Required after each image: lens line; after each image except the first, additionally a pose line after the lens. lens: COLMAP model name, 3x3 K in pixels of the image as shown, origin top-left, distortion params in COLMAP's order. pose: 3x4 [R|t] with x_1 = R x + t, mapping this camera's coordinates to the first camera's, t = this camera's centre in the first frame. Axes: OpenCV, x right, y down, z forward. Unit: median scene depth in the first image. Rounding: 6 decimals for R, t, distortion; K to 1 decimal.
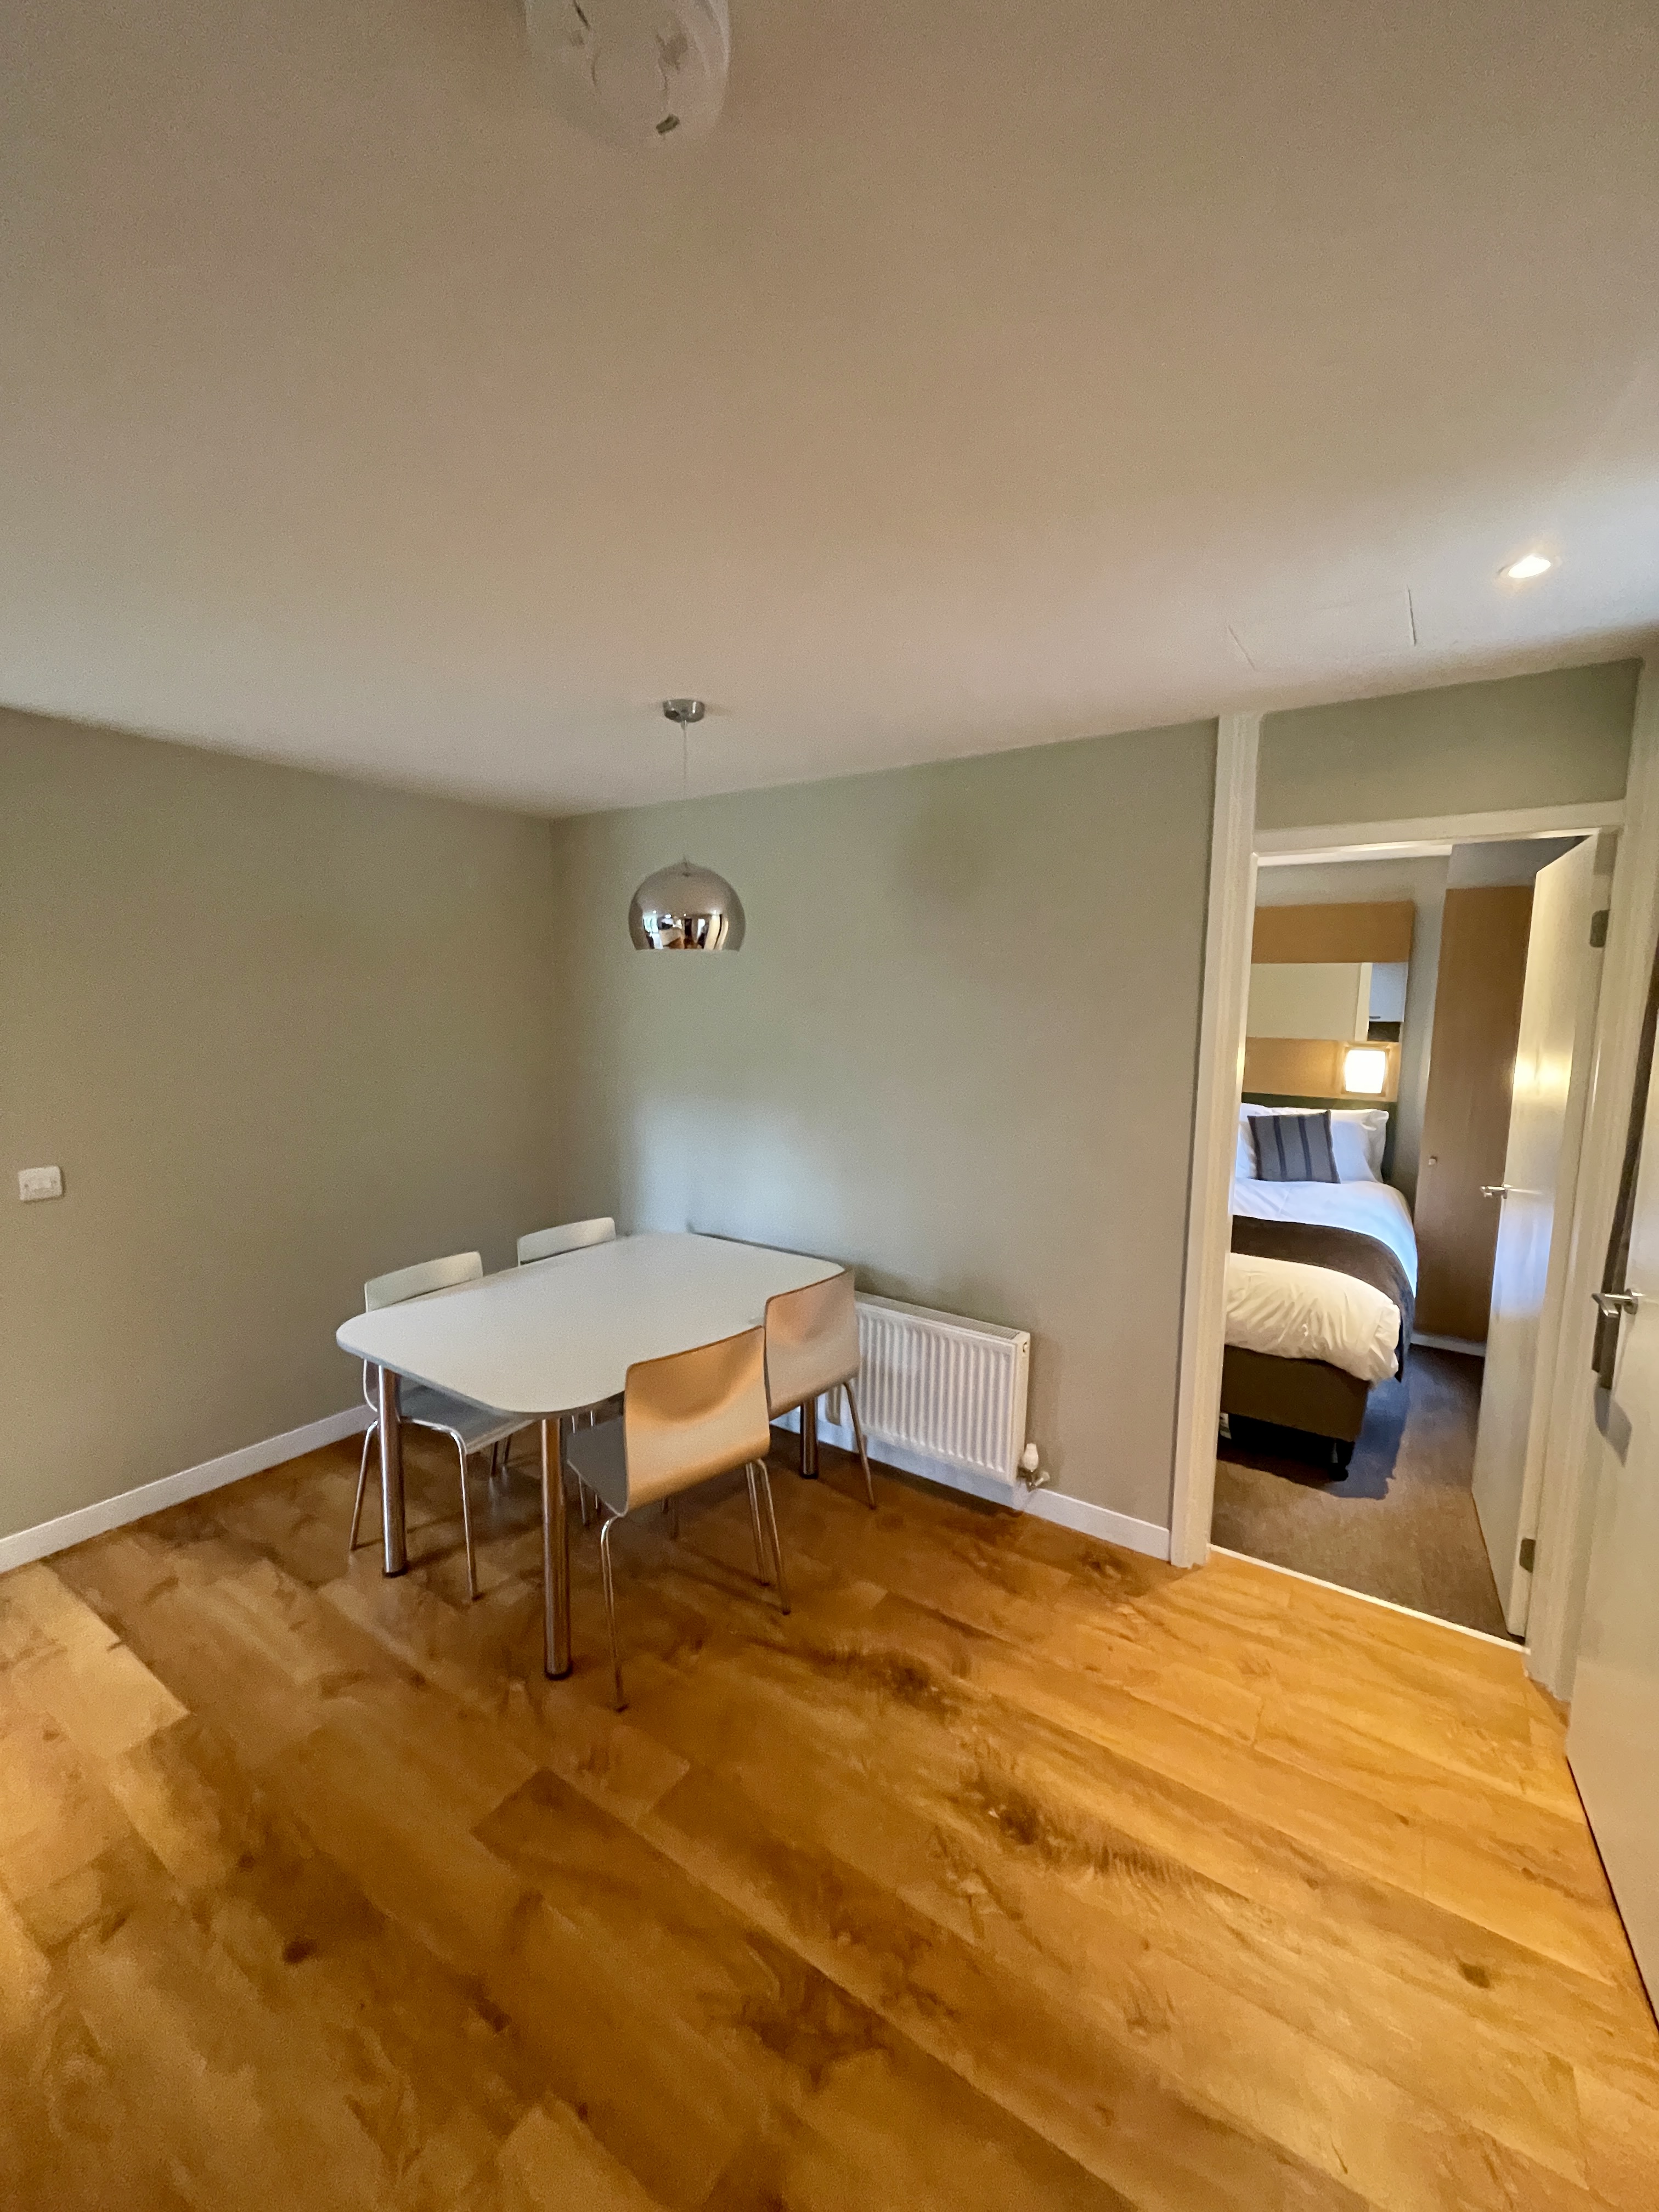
lens RADIAL K [[886.7, 0, 836.9], [0, 886.7, 1094.4], [0, 0, 1]] dist [-0.000113, -0.000342]
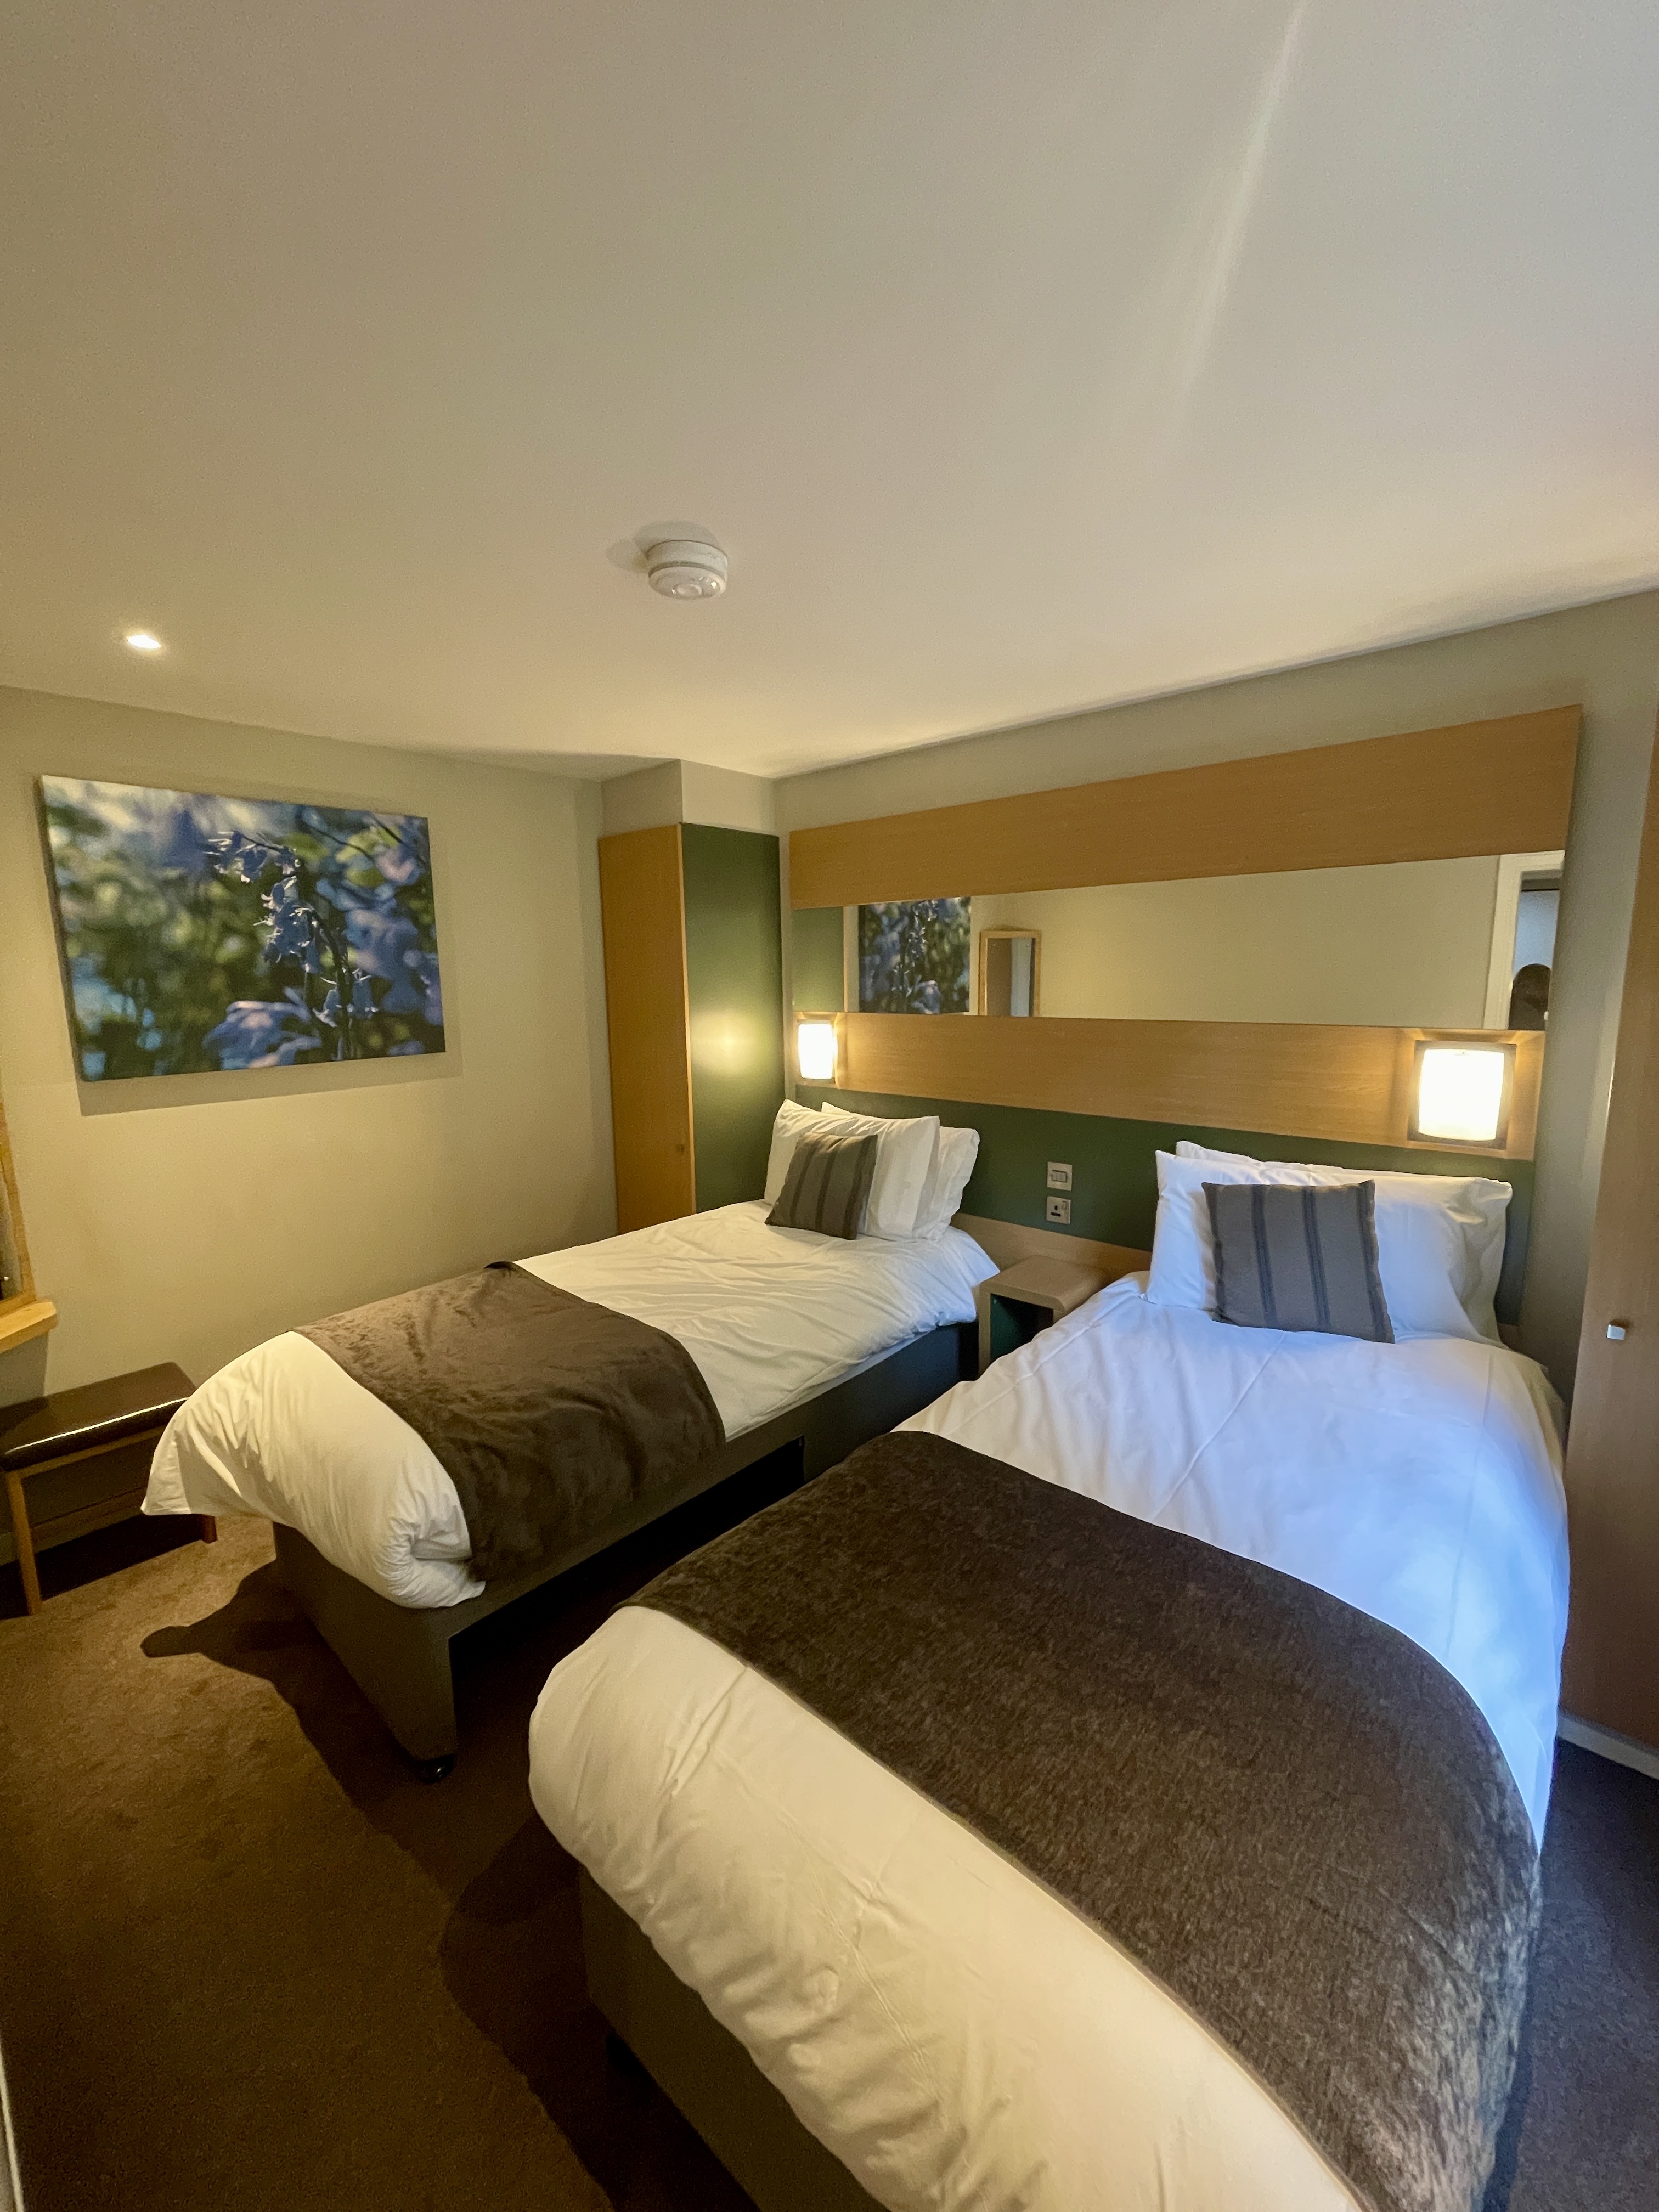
lens RADIAL K [[886.7, 0, 830.6], [0, 886.7, 1119.1], [0, 0, 1]] dist [-0.001108, -0.000136]
pose [[0.989641, -0.016102, -0.142658, 0.342503], [0.022655, 0.998756, 0.044432, -0.039733], [0.141765, -0.047203, 0.988774, 0.505162]]
